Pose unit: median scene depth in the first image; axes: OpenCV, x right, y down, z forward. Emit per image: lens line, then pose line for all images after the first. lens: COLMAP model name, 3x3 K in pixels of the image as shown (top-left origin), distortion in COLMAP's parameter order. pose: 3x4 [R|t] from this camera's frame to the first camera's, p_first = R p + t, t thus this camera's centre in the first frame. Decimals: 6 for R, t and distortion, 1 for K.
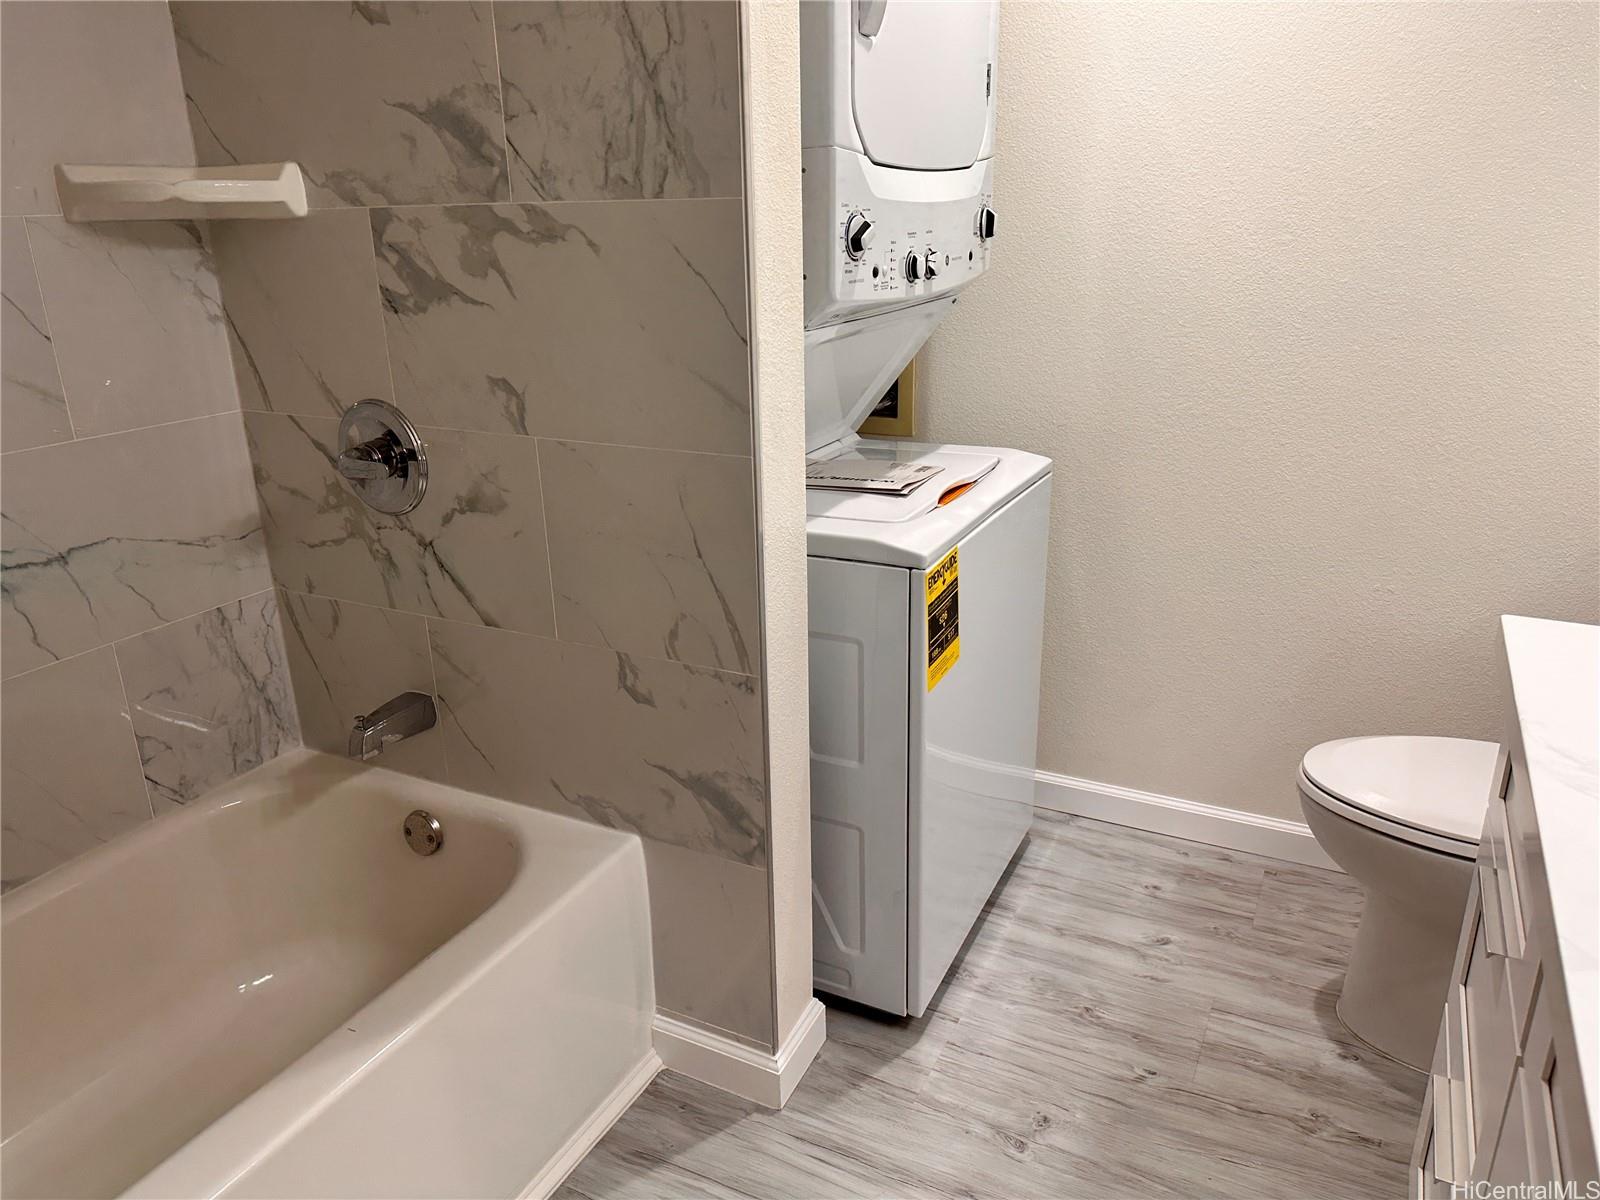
lens RADIAL K [[1125.7, 0, 803.6], [0, 1125.7, 605.7], [0, 0, 1]] dist [0.061990, -0.078286]
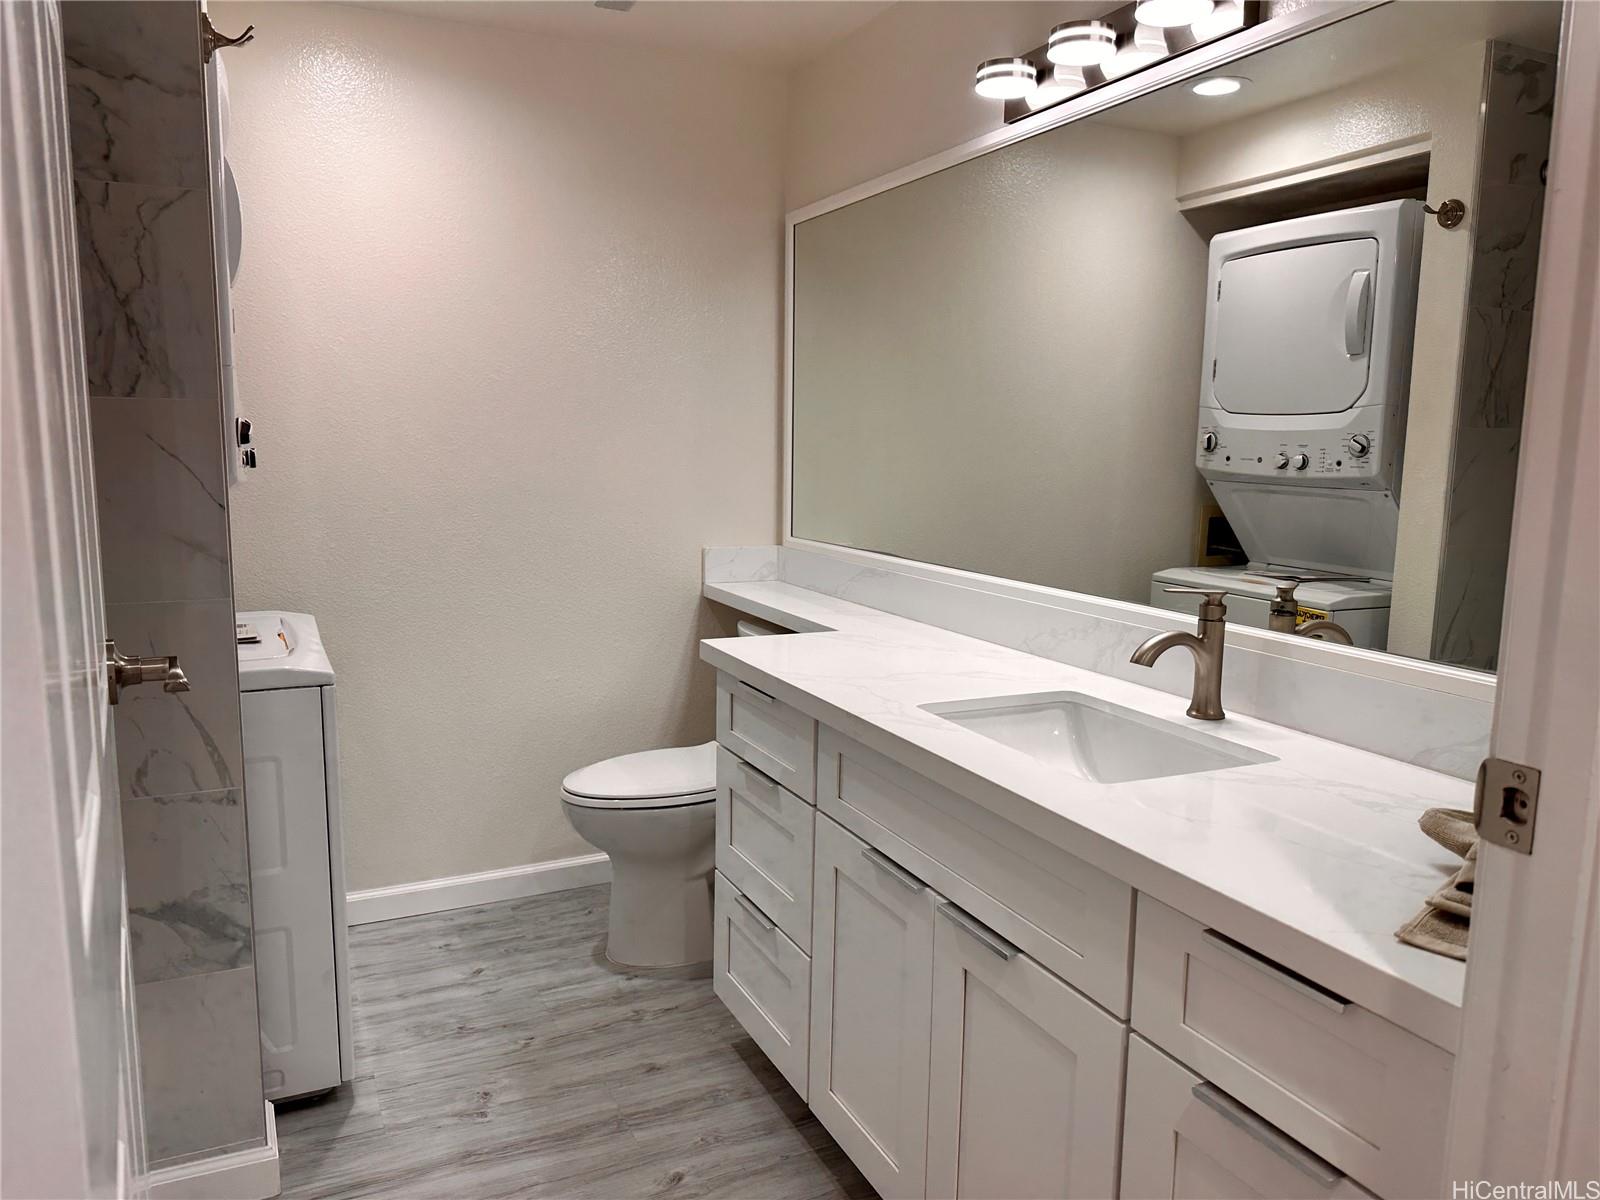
lens RADIAL K [[1125.7, 0, 793.7], [0, 1125.7, 596.4], [0, 0, 1]] dist [0.061990, -0.078286]
pose [[0.615863, -0.083451, 0.783421, -0.513954], [0.231506, 0.969645, -0.078703, 0.082712], [-0.753072, 0.229837, 0.616488, -0.181244]]
